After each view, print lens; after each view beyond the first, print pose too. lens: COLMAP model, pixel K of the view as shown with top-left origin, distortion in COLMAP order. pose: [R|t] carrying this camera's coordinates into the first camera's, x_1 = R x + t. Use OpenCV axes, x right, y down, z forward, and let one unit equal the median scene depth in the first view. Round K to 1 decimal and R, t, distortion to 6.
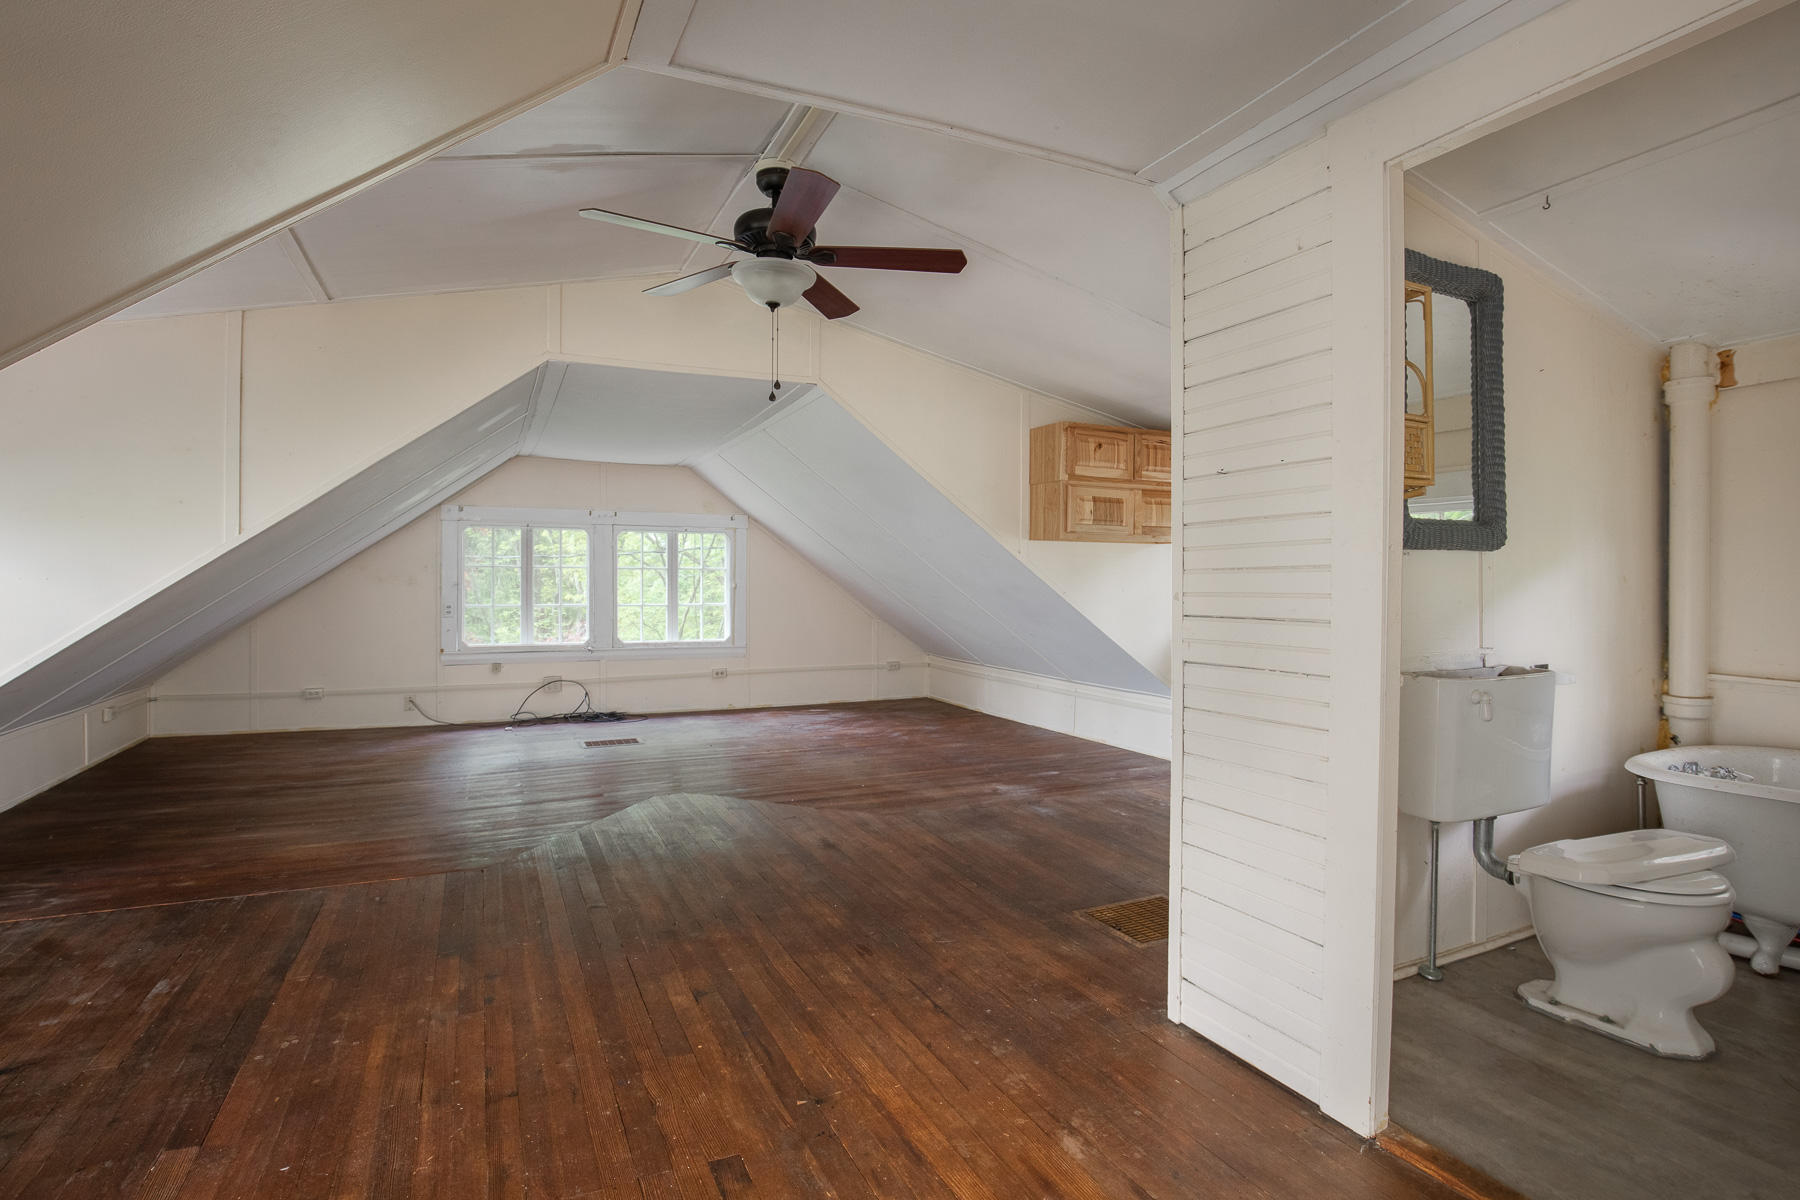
lens RADIAL K [[912.4, 0, 895.6], [0, 912.4, 587.3], [0, 0, 1]] dist [-0.026713, 0.000340]
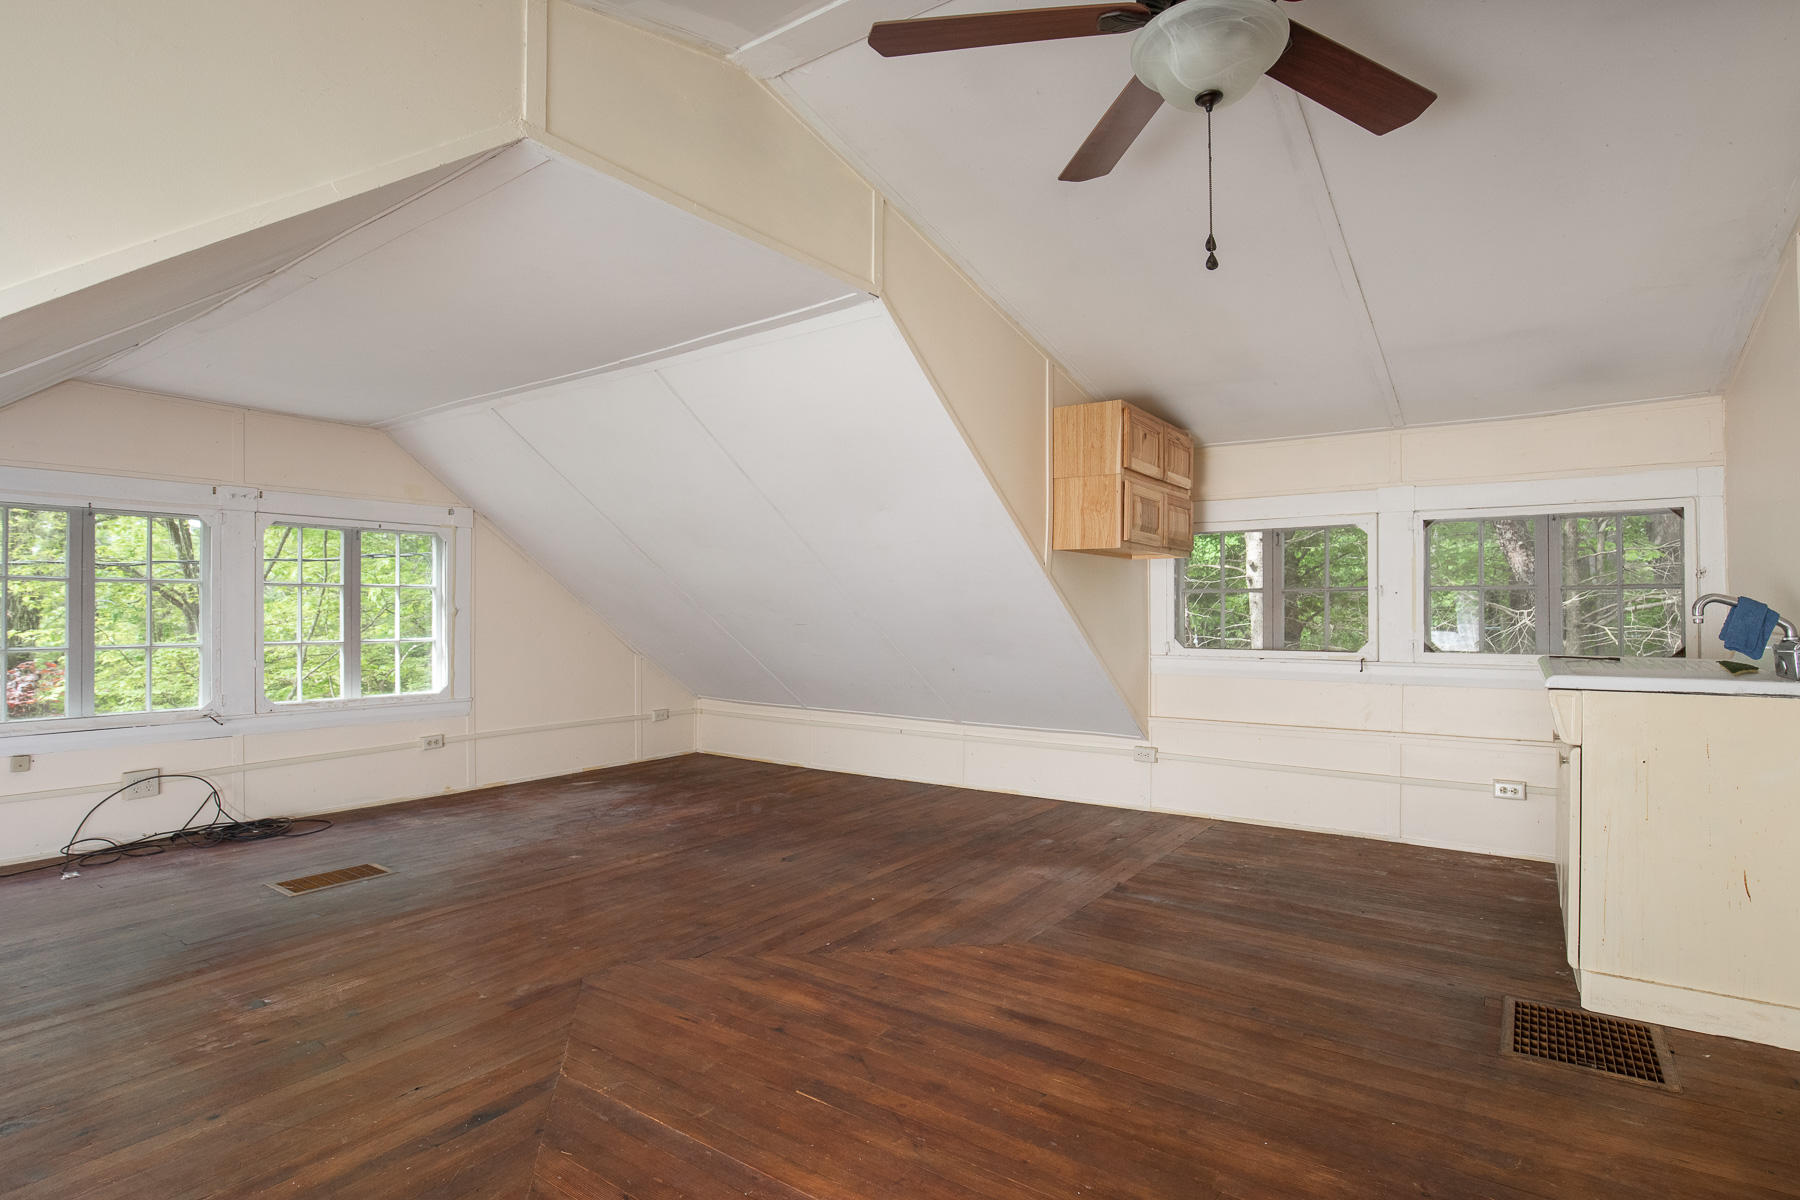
lens RADIAL K [[912.4, 0, 904.4], [0, 912.4, 612.3], [0, 0, 1]] dist [-0.026713, 0.000340]
pose [[0.863828, -0.002094, 0.503782, -0.273963], [0.003904, 0.999989, -0.002536, 0.002603], [-0.503771, 0.004157, 0.863827, 0.297480]]
